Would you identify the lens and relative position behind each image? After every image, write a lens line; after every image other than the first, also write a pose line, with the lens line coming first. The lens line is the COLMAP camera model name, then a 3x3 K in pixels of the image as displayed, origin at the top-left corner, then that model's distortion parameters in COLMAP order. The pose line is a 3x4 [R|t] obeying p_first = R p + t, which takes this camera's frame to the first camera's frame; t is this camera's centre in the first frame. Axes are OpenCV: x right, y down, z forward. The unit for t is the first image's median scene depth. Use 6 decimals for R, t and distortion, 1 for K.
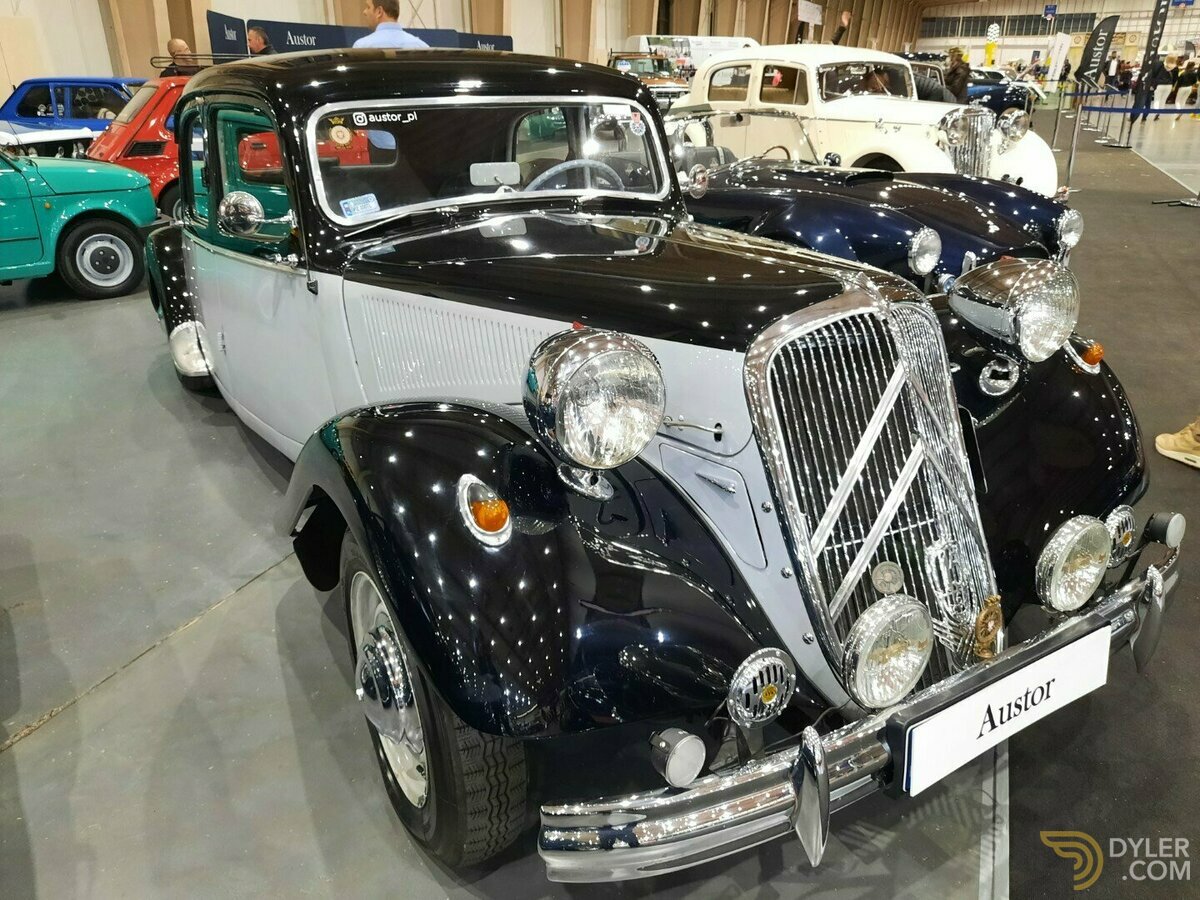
lens RADIAL K [[875.7, 0, 600.8], [0, 875.7, 446.8], [0, 0, 1]] dist [0.027977, -0.002560]
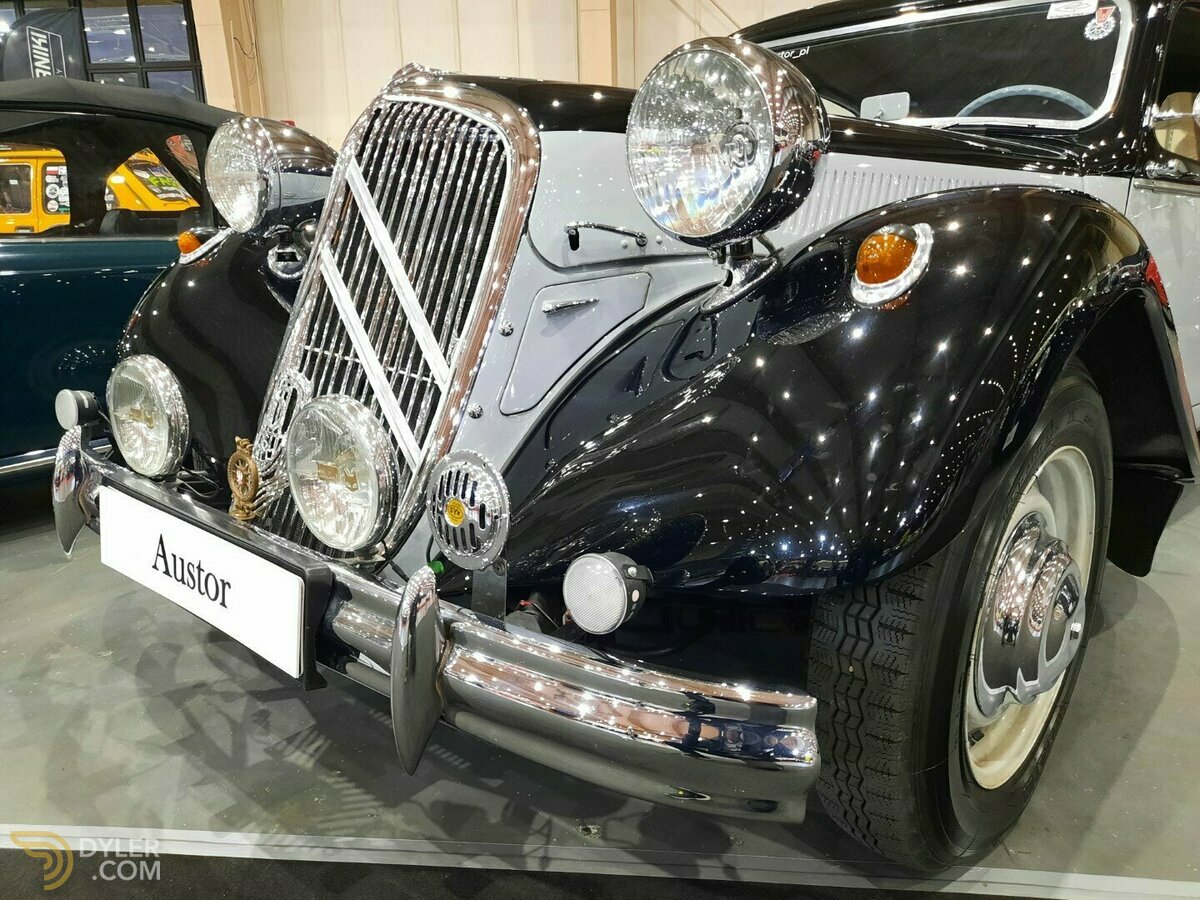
lens RADIAL K [[884.5, 0, 617.2], [0, 884.5, 447.9], [0, 0, 1]] dist [0.048302, -0.054055]
pose [[0.300658, 0.243936, -0.922008, 0.964872], [-0.356776, 0.925314, 0.128470, -0.029879], [0.884486, 0.290325, 0.365234, 0.769583]]
